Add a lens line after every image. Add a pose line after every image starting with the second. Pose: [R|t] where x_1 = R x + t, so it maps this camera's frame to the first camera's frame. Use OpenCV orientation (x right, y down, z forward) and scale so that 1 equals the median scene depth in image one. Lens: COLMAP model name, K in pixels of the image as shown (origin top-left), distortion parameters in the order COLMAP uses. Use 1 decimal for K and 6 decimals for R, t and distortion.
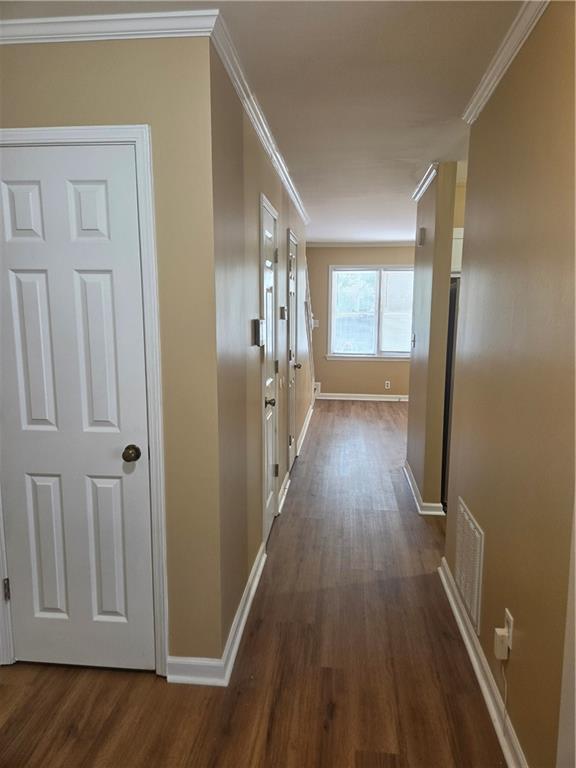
lens RADIAL K [[517.9, 0, 289.8], [0, 517.9, 386.5], [0, 0, 1]] dist [0.063132, -0.041794]
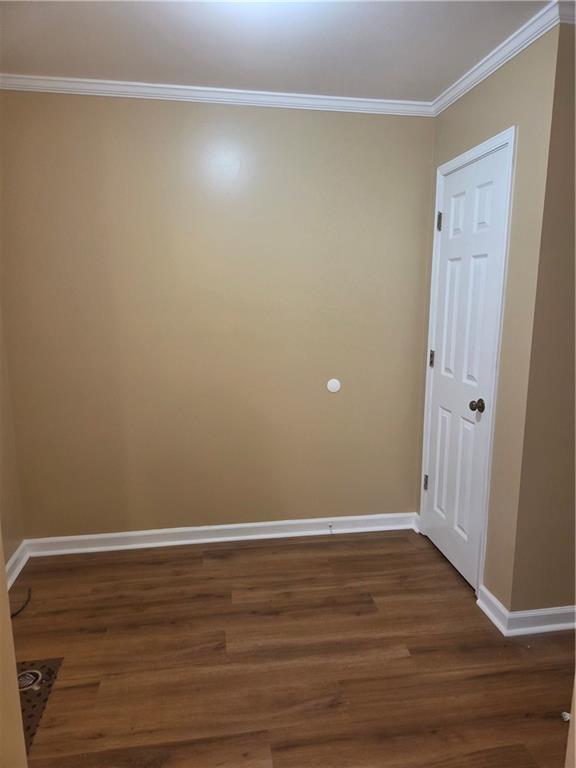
lens RADIAL K [[517.9, 0, 296.6], [0, 517.9, 395.1], [0, 0, 1]] dist [0.063132, -0.041794]
pose [[0.263459, 0.185377, -0.946691, 0.730478], [-0.152743, 0.976999, 0.148805, -0.011737], [0.952501, 0.105397, 0.285714, 0.237823]]
